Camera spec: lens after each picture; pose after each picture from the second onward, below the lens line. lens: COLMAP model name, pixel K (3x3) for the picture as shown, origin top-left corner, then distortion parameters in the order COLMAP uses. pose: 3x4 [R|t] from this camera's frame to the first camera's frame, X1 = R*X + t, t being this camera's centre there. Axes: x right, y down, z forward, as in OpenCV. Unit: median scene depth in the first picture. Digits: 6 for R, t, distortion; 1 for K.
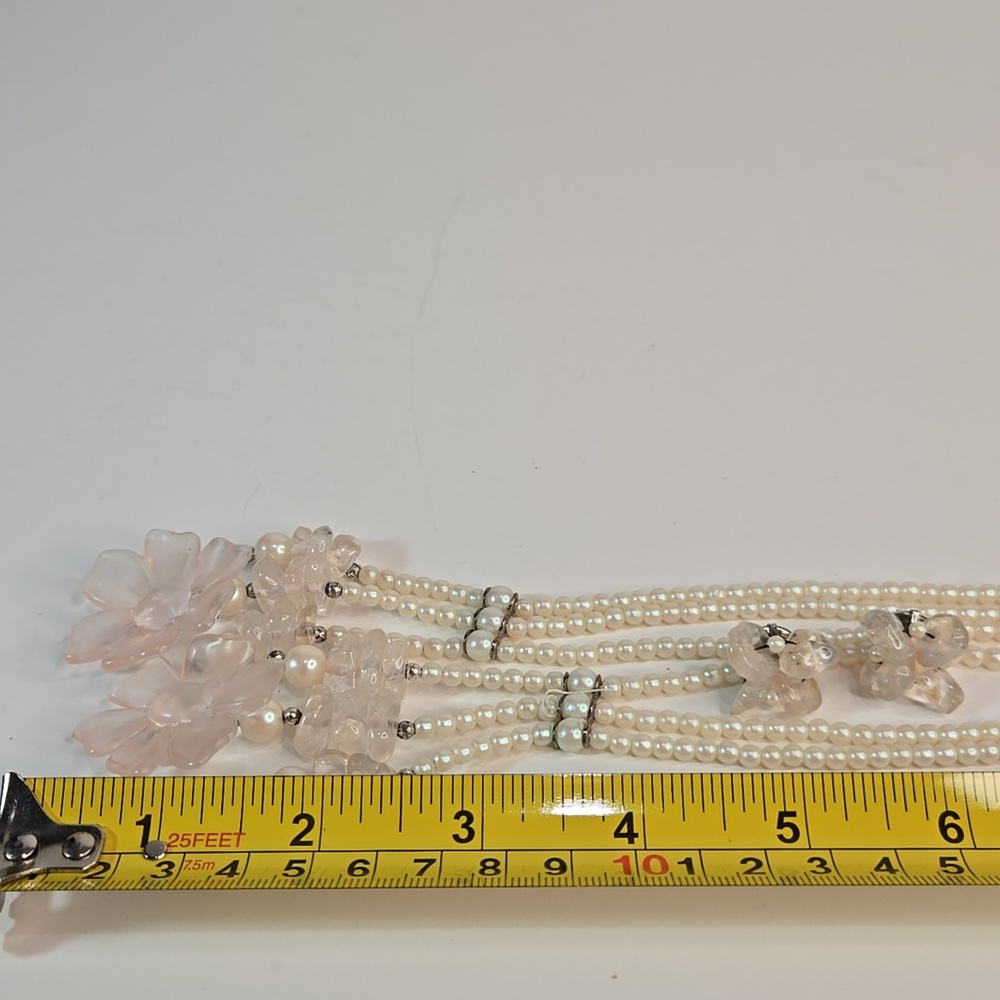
lens RADIAL K [[1620.3, 0, 500.0], [0, 1620.3, 500.0], [0, 0, 1]] dist [0.025124, 0.038877]
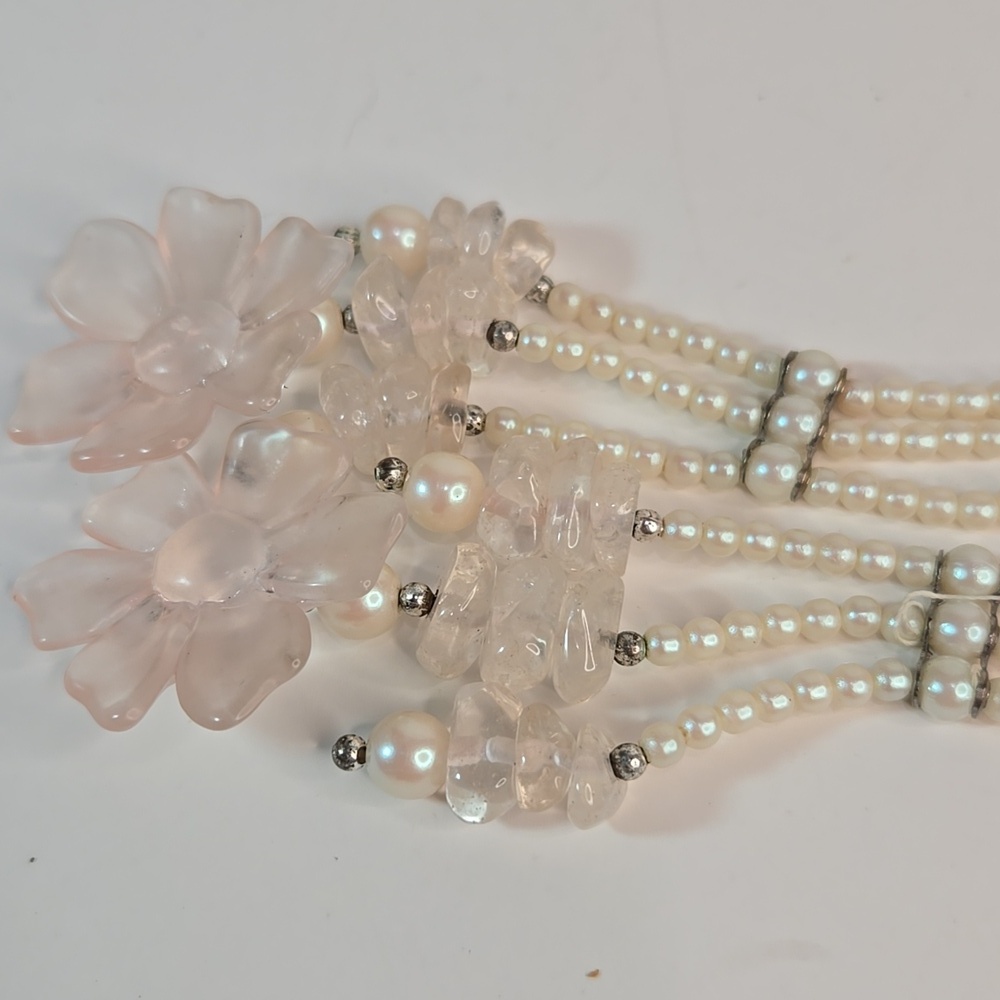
lens RADIAL K [[1620.3, 0, 500.0], [0, 1620.3, 500.0], [0, 0, 1]] dist [0.025124, 0.038877]
pose [[0.994917, 0.082565, -0.057653, -0.068853], [-0.060142, 0.946370, 0.317438, -0.063657], [0.080770, -0.312357, 0.946525, 0.480846]]
